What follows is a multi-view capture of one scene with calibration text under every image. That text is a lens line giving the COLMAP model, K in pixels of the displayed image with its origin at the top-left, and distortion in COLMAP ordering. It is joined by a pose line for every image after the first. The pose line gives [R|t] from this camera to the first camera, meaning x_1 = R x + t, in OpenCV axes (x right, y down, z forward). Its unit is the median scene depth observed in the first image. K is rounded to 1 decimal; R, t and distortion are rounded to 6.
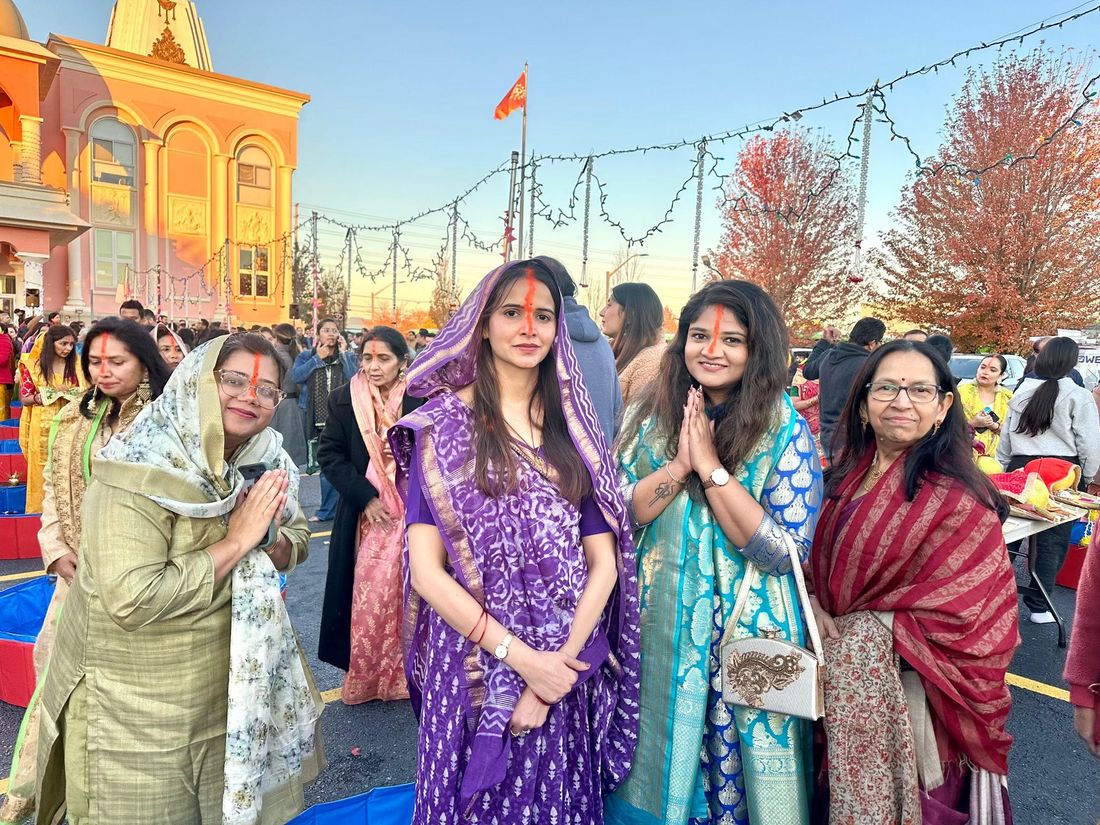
lens RADIAL K [[833.3, 0, 539.0], [0, 833.3, 418.5], [0, 0, 1]] dist [0.081208, -0.082413]
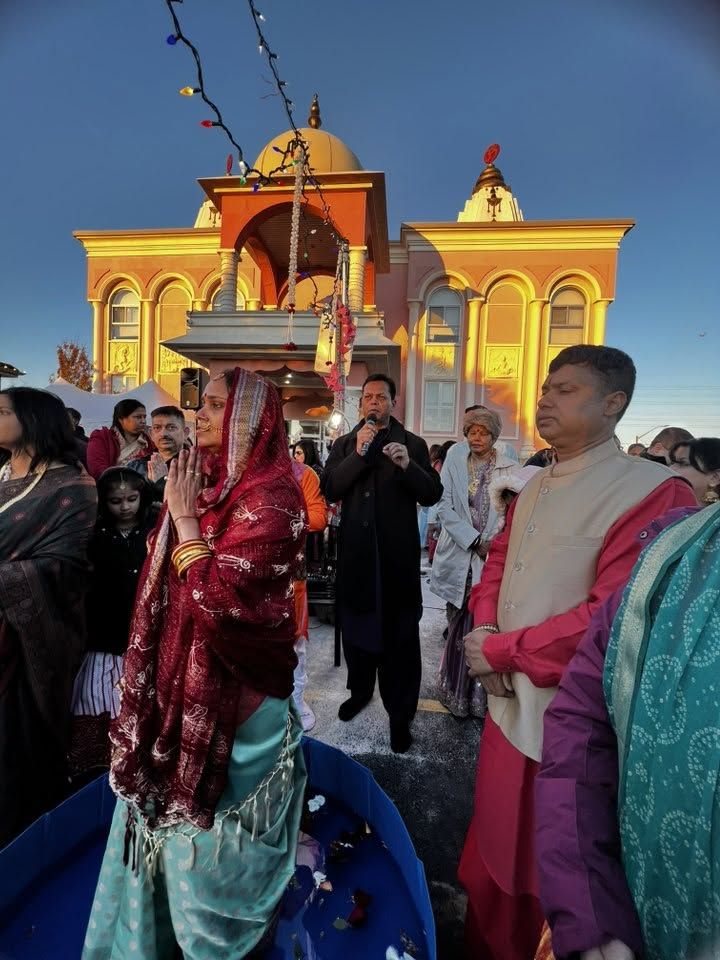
lens RADIAL K [[727.2, 0, 360.0], [0, 727.2, 480.0], [0, 0, 1]] dist [0.081208, -0.082413]
pose [[0.838544, 0.007537, -0.544782, -0.063203], [-0.057149, 0.995605, -0.074192, -0.014799], [0.541828, 0.093347, 0.835289, 0.147773]]
